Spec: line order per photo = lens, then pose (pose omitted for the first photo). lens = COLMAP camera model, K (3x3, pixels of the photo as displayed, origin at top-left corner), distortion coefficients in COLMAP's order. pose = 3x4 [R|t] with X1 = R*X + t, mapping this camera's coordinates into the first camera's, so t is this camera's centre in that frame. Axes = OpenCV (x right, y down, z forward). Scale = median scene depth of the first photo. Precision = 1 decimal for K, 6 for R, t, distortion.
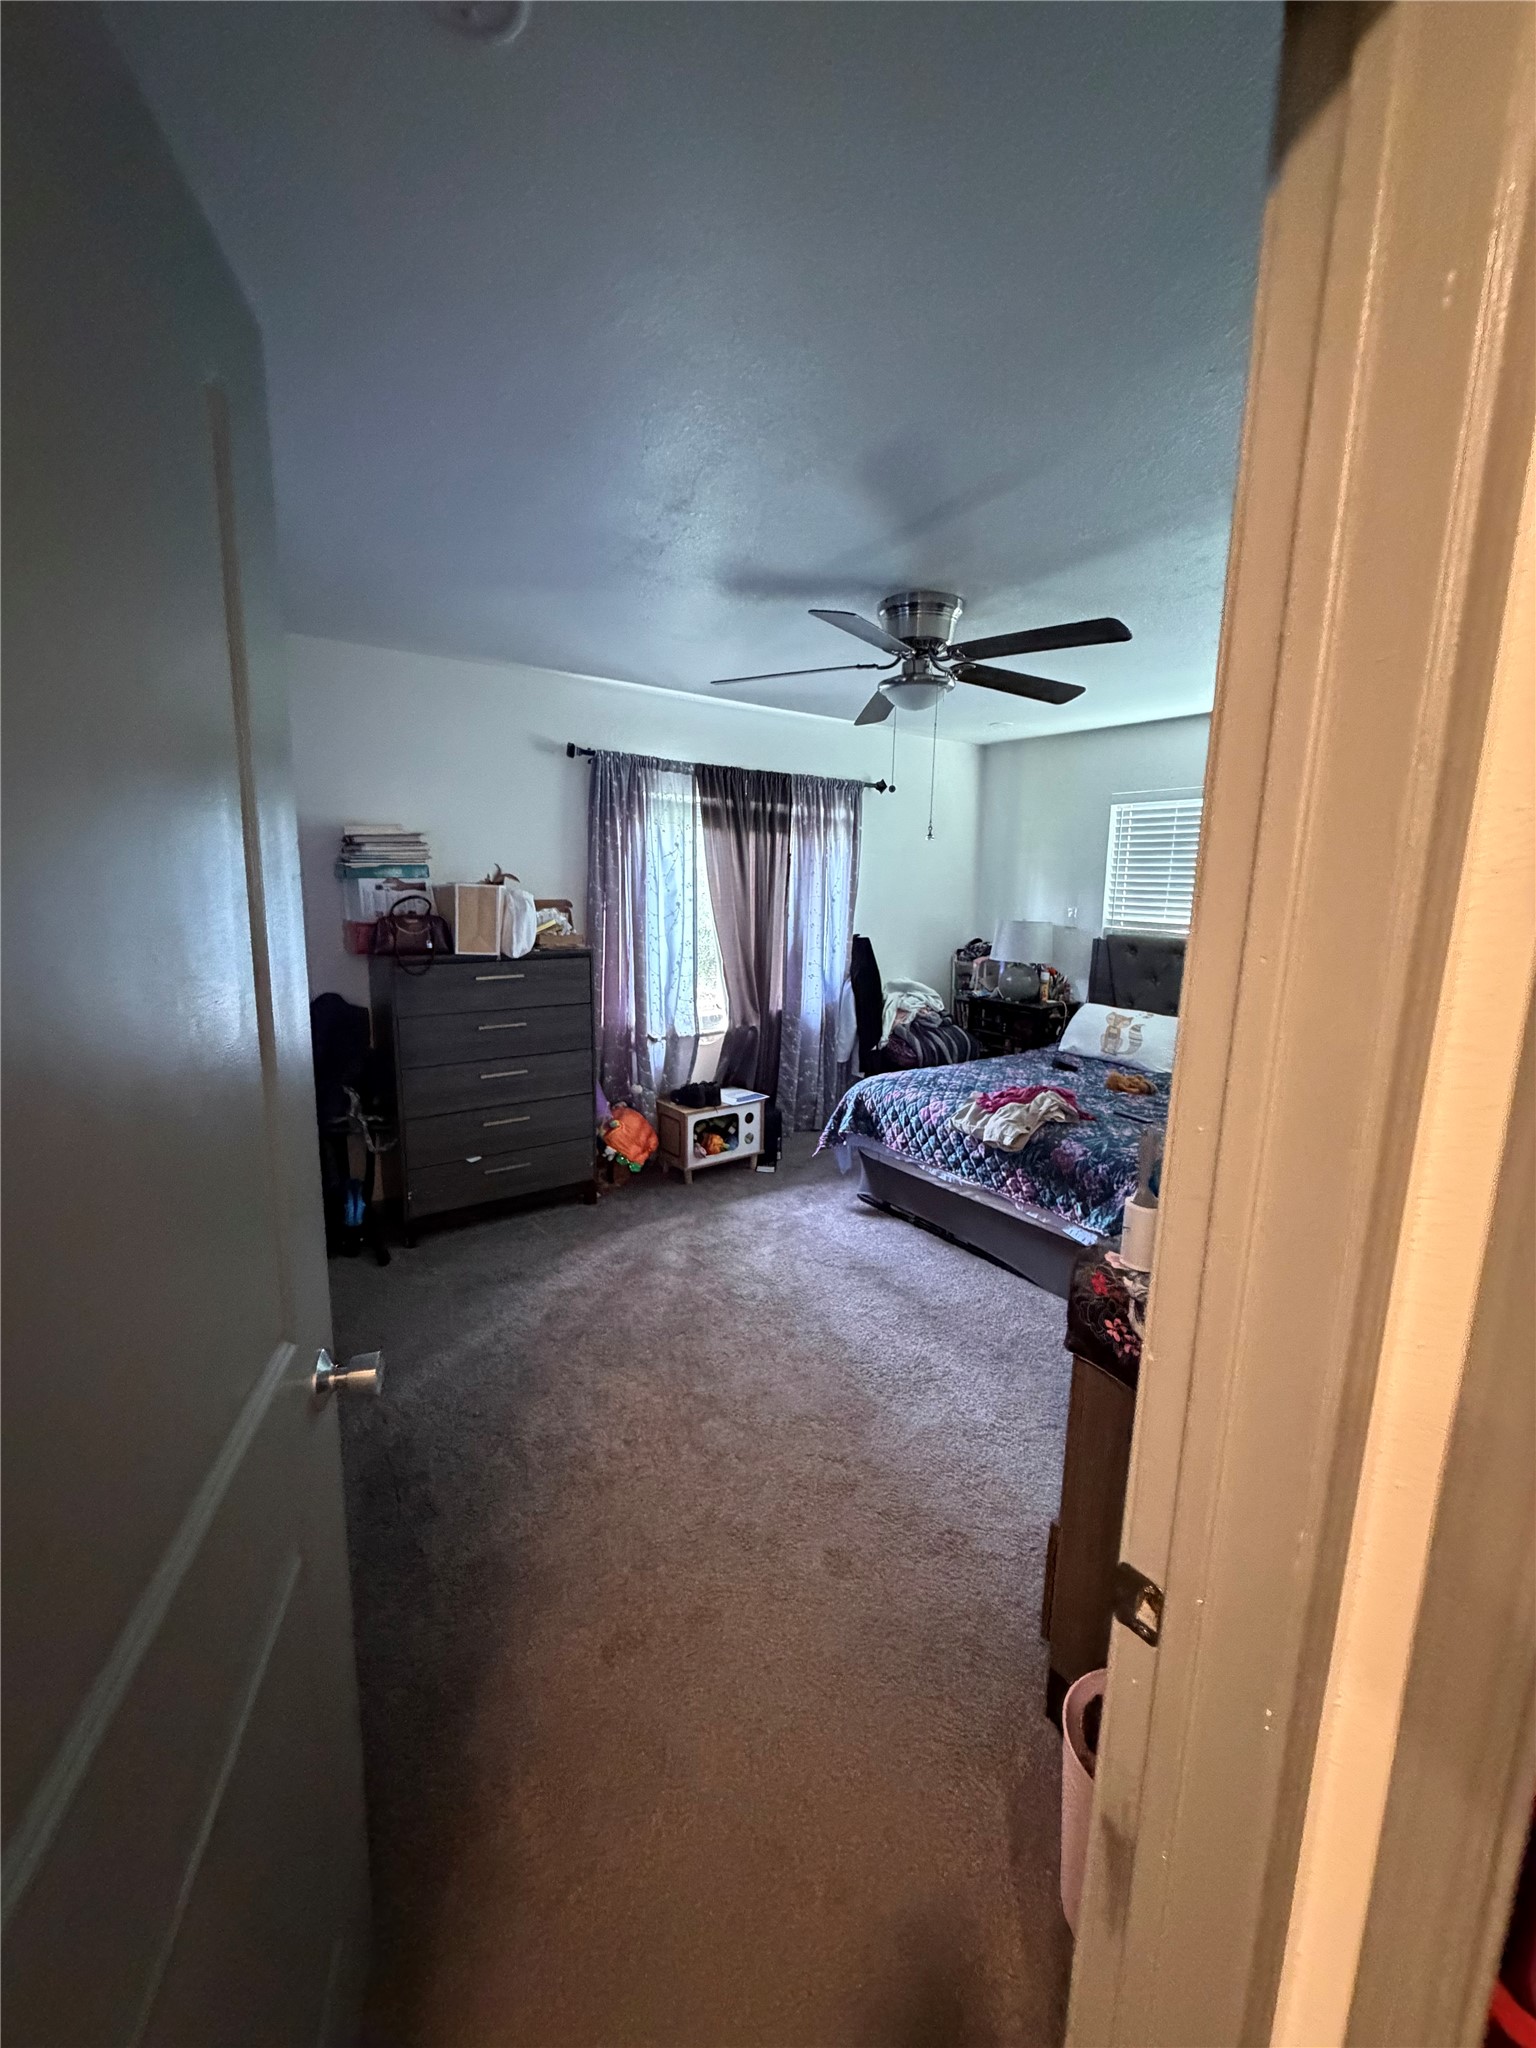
lens RADIAL K [[817.2, 0, 771.1], [0, 817.2, 1020.0], [0, 0, 1]] dist [0.000945, 0.000501]
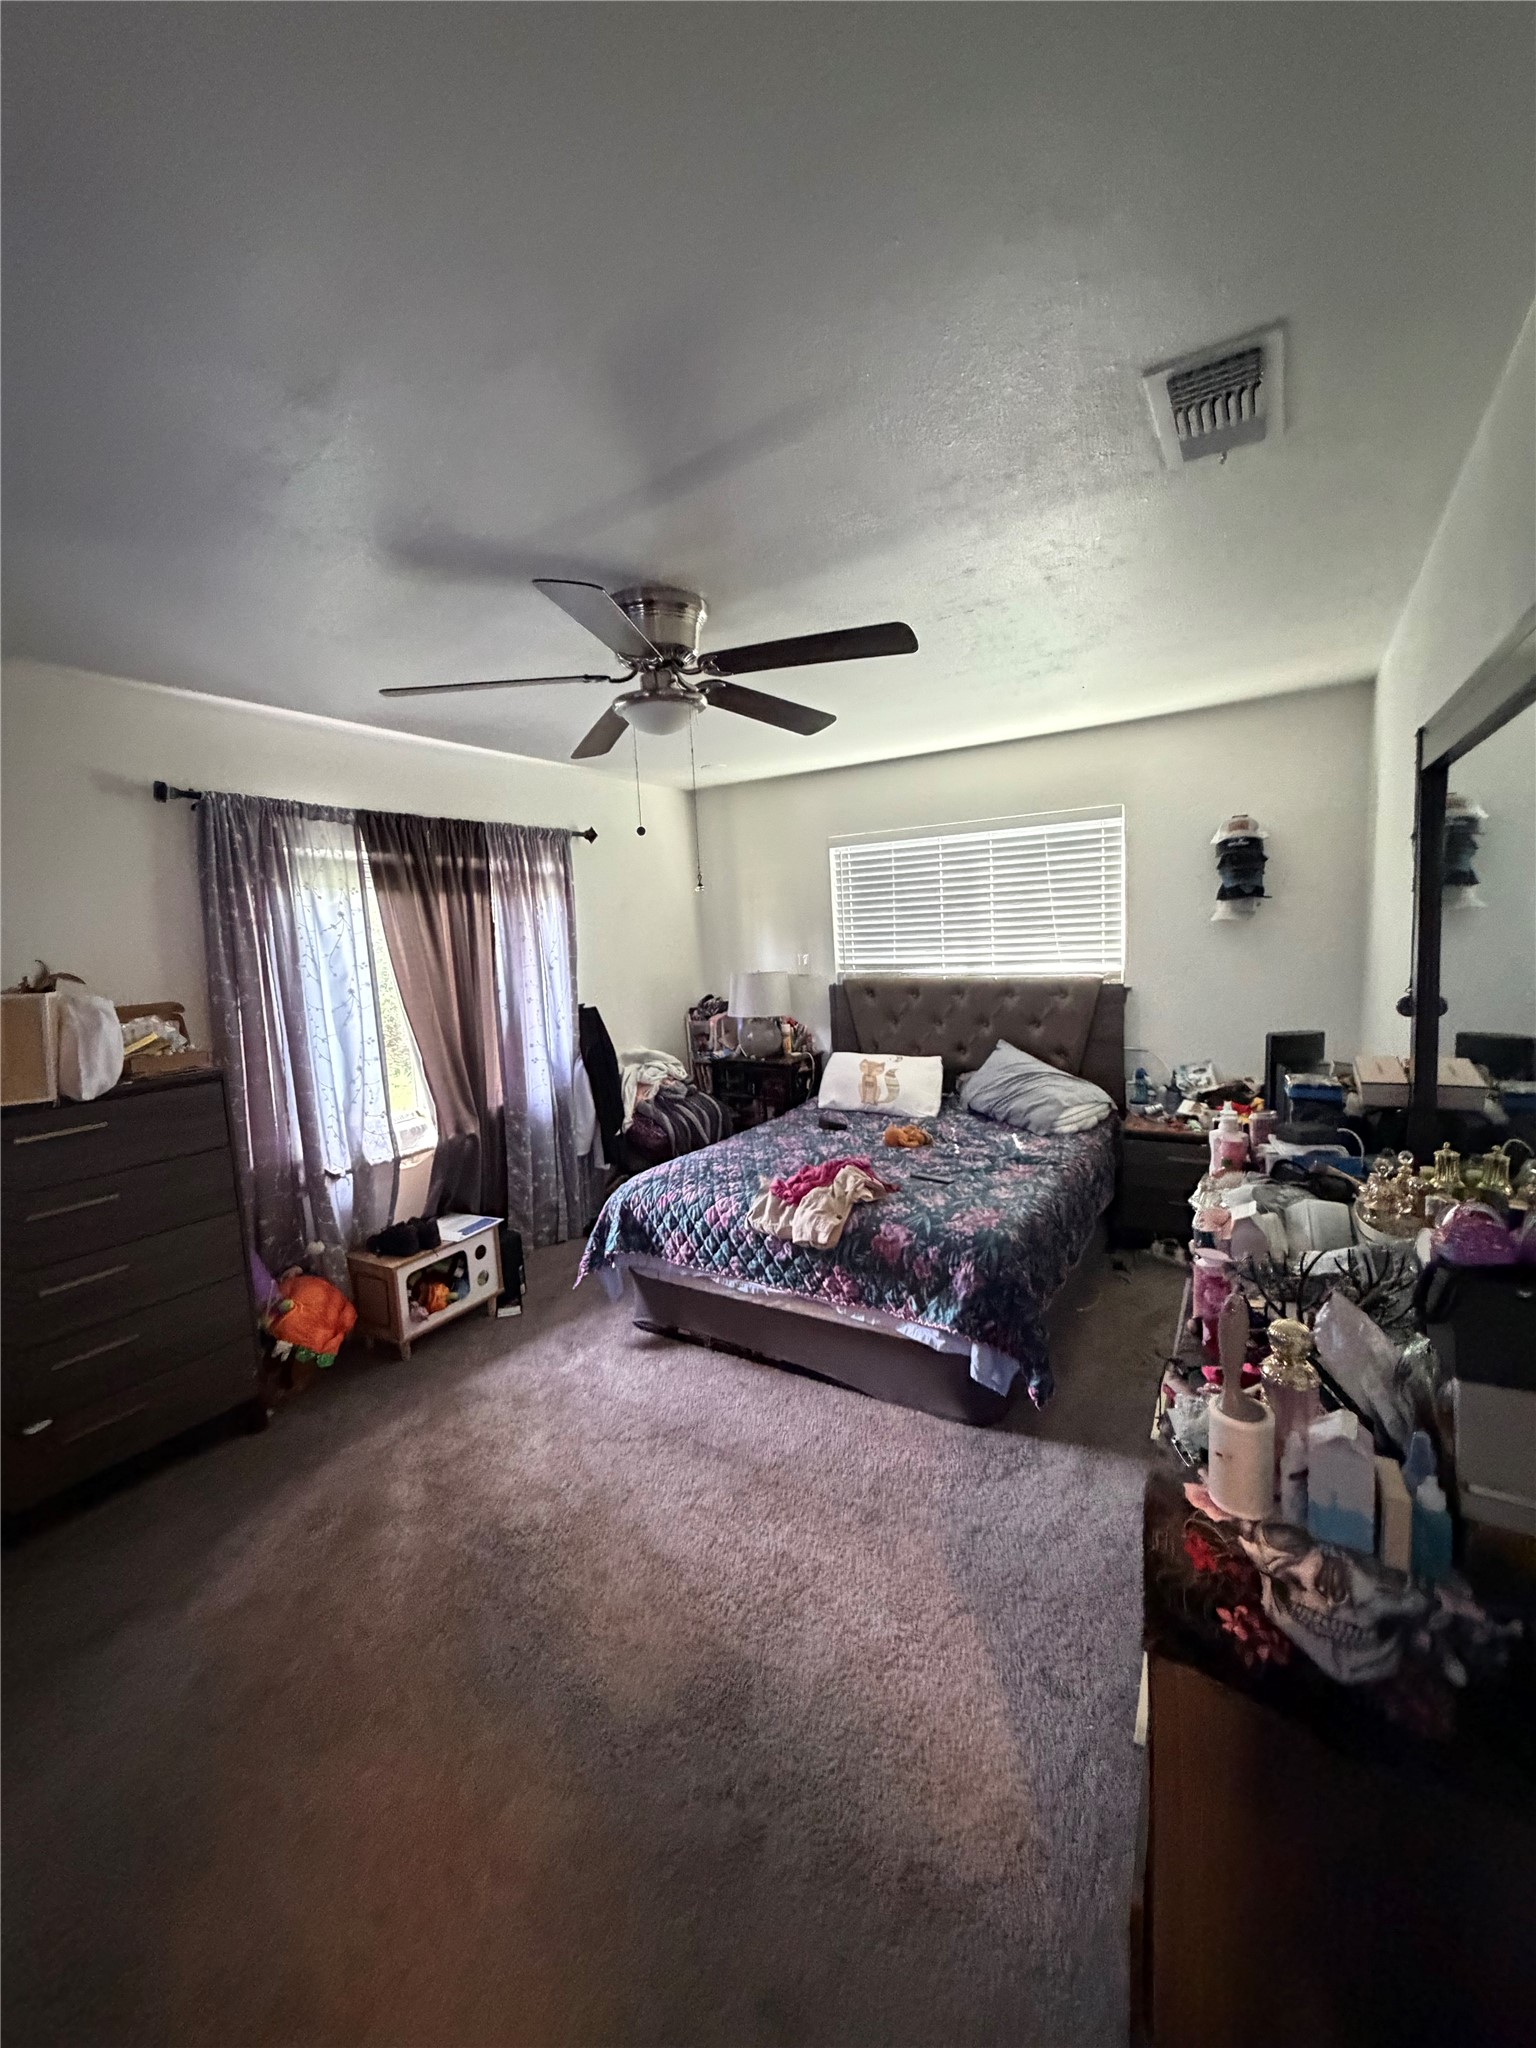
lens RADIAL K [[817.2, 0, 771.1], [0, 817.2, 1020.0], [0, 0, 1]] dist [0.000945, 0.000501]
pose [[0.925312, -0.105450, 0.364249, -0.033429], [0.128550, 0.990909, -0.039690, -0.036862], [-0.356752, 0.083550, 0.930455, 0.163350]]
